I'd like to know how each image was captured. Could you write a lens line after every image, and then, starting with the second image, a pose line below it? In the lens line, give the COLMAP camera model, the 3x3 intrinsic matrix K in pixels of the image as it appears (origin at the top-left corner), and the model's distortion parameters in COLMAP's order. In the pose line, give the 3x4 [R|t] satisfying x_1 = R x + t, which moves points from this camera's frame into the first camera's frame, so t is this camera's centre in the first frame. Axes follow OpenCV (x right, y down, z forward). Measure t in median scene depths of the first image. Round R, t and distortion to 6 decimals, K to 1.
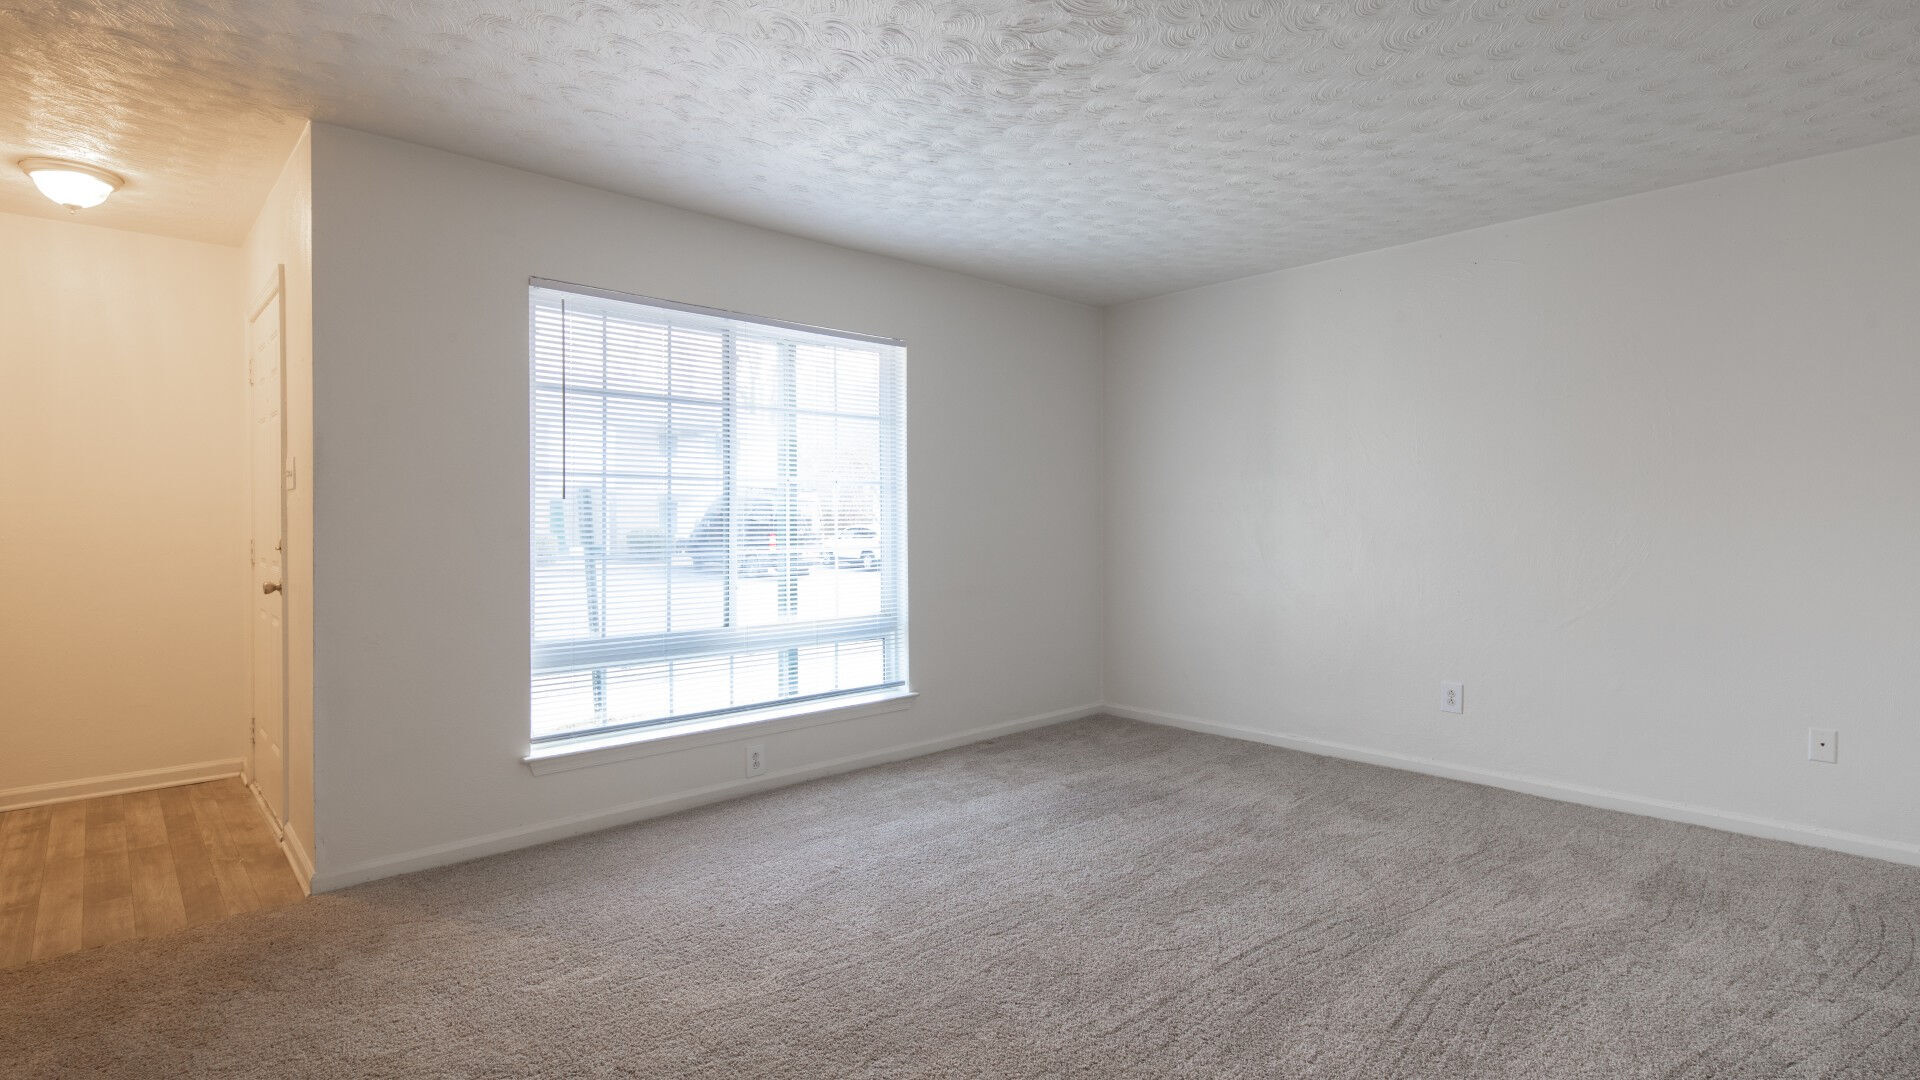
lens RADIAL K [[951.0, 0, 967.0], [0, 951.0, 535.4], [0, 0, 1]] dist [0.002611, -0.003820]
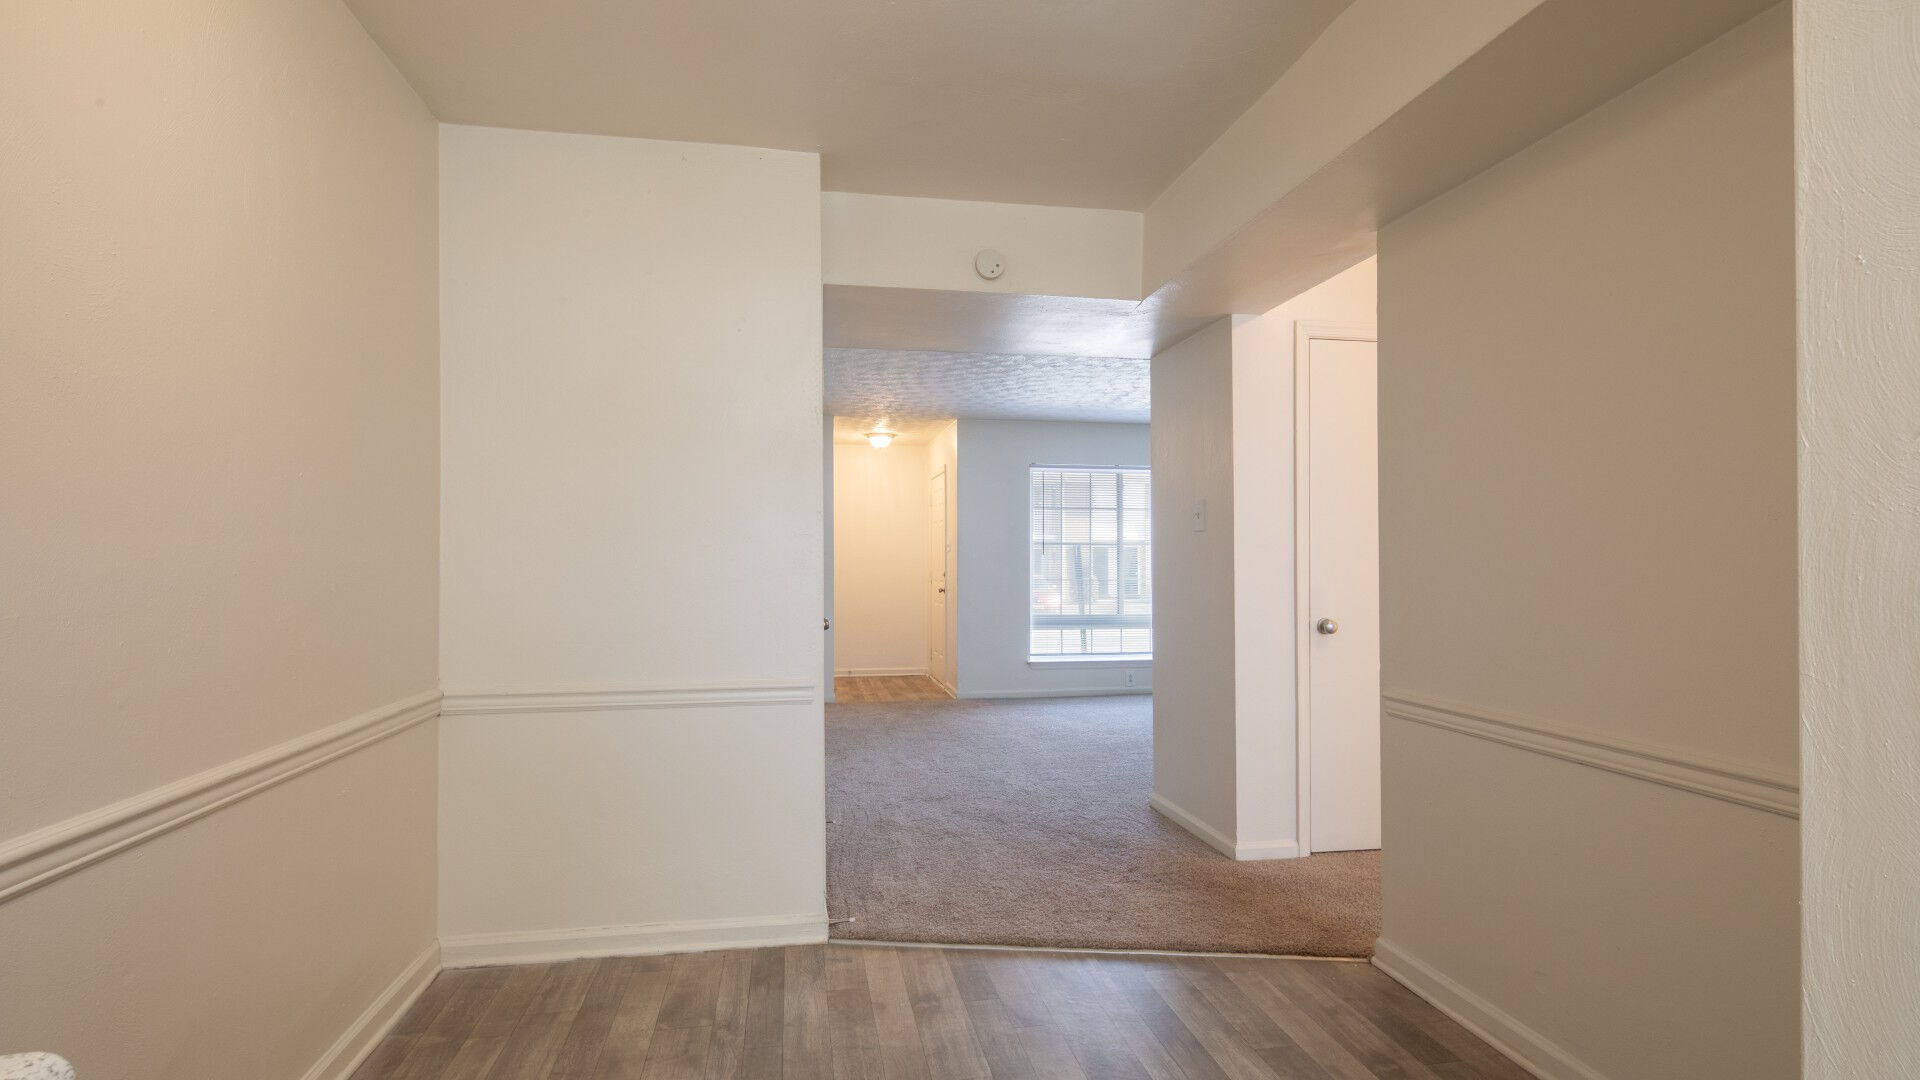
lens RADIAL K [[951.0, 0, 960.7], [0, 951.0, 549.8], [0, 0, 1]] dist [0.002611, -0.003820]
pose [[0.840594, -0.006875, -0.541623, 0.691584], [-0.005507, 0.999759, -0.021236, 0.000466], [0.541638, 0.020833, 0.840354, -1.113129]]
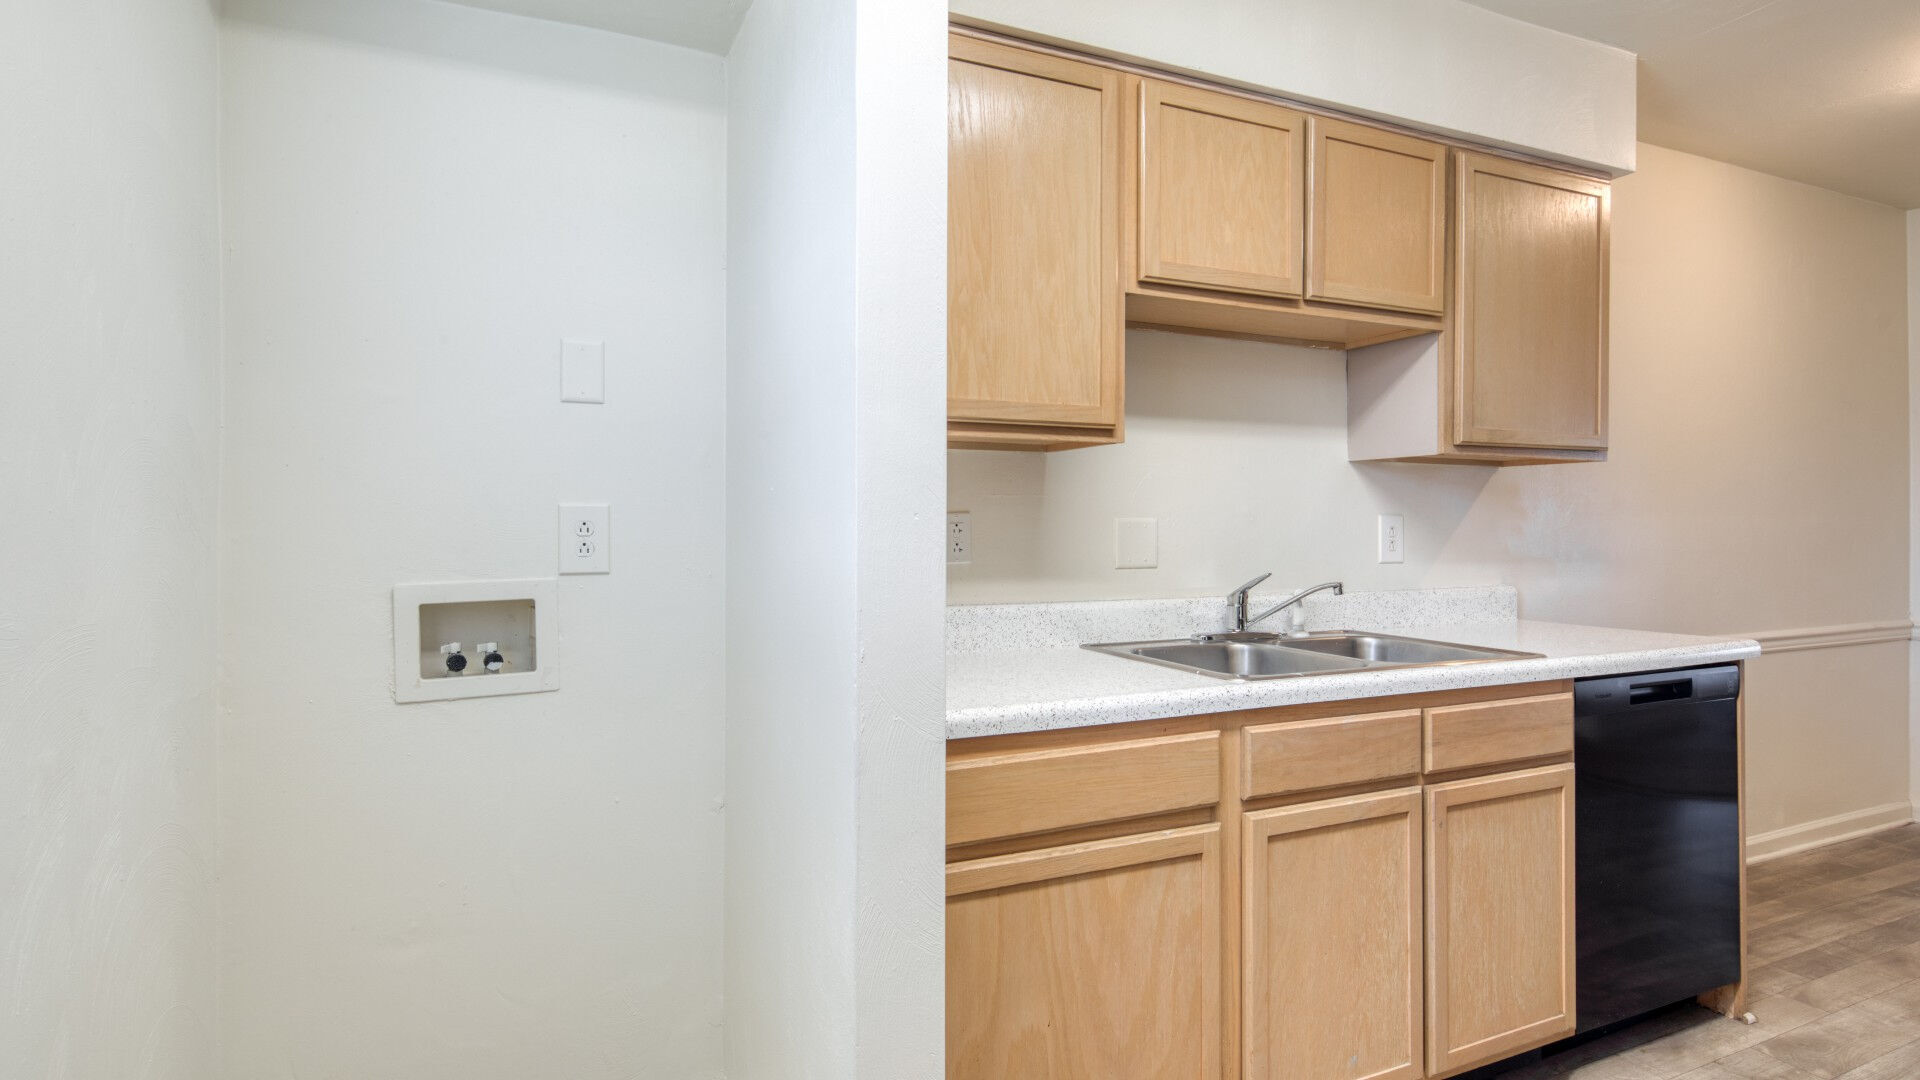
lens RADIAL K [[951.0, 0, 933.1], [0, 951.0, 527.7], [0, 0, 1]] dist [0.002611, -0.003820]
pose [[-0.327851, 0.000936, -0.944729, 1.271786], [-0.007690, 0.999964, 0.003660, -0.000408], [0.944698, 0.008465, -0.327832, -1.373468]]
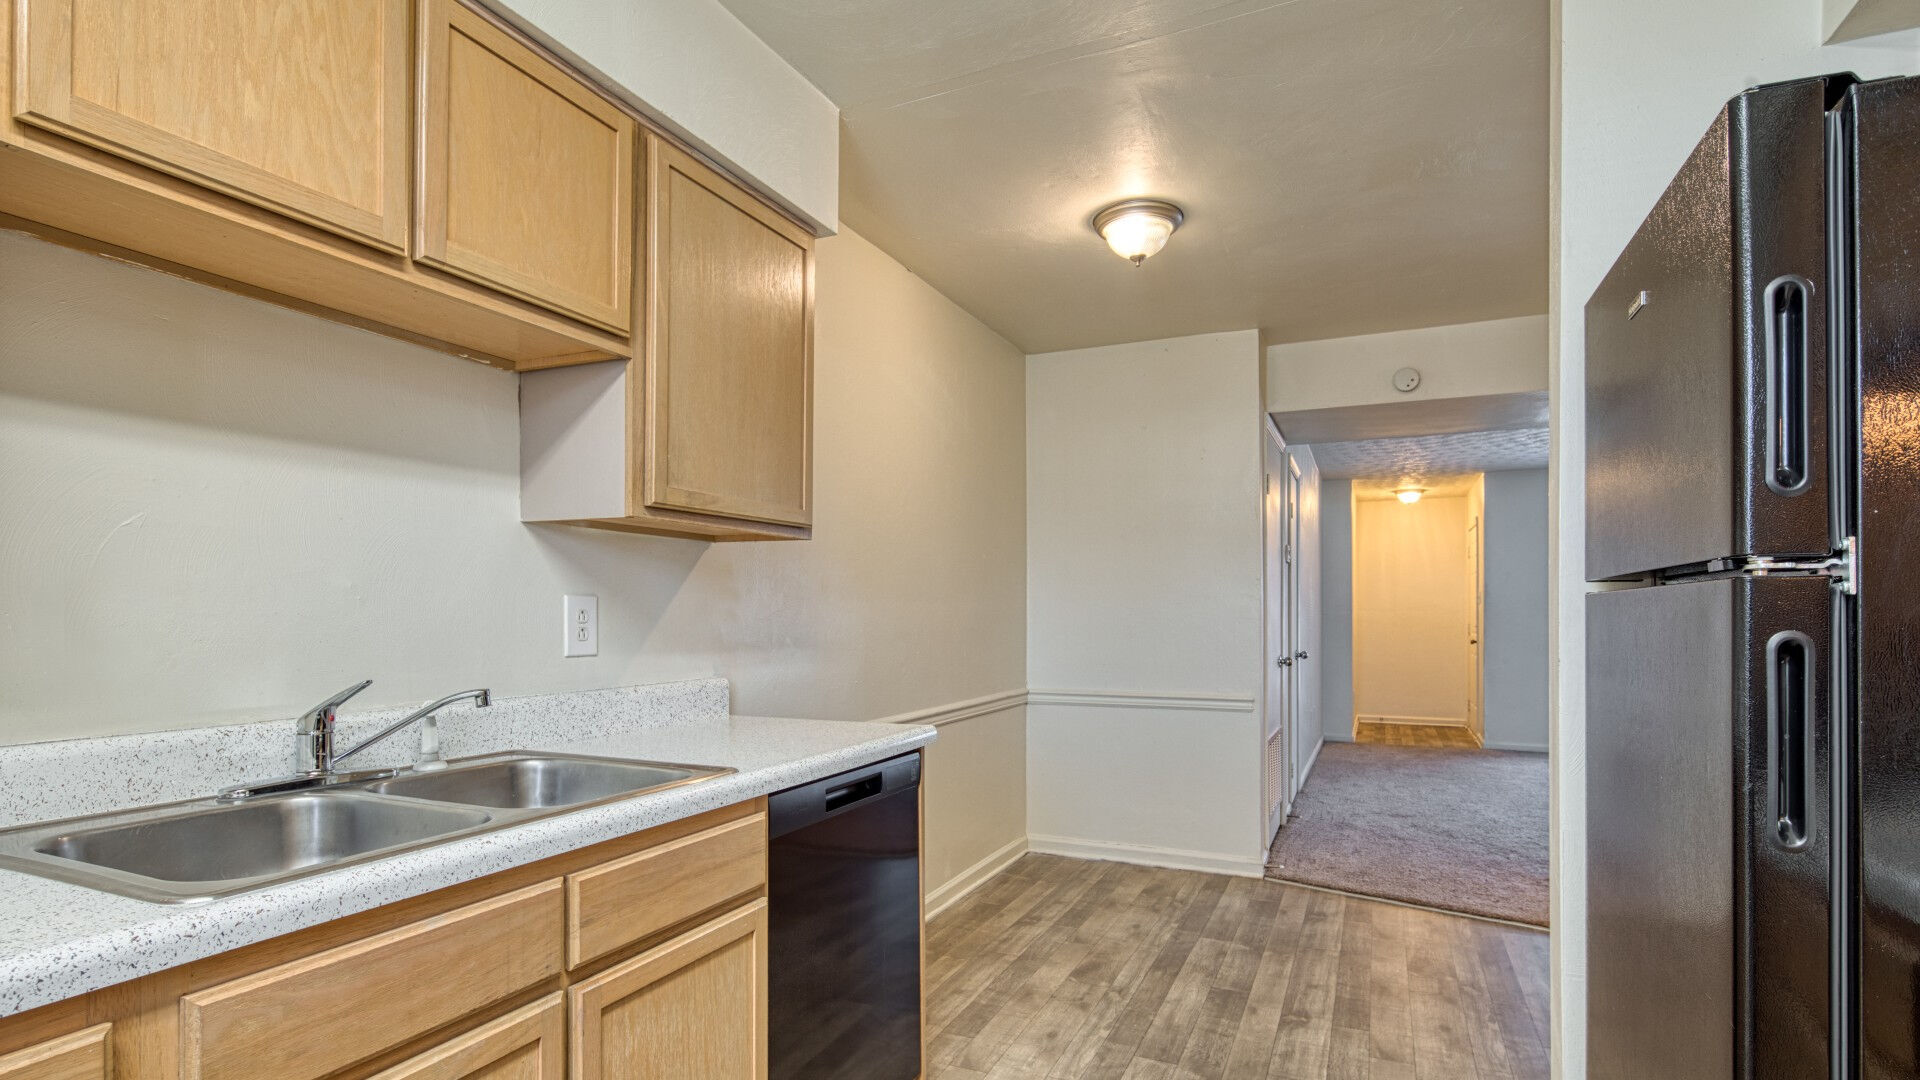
lens RADIAL K [[951.0, 0, 946.0], [0, 951.0, 612.3], [0, 0, 1]] dist [0.002611, -0.003820]
pose [[0.386641, 0.000881, -0.922230, 1.081355], [-0.010941, 0.999934, -0.003632, 0.000009], [0.922166, 0.011494, 0.386624, -1.300678]]
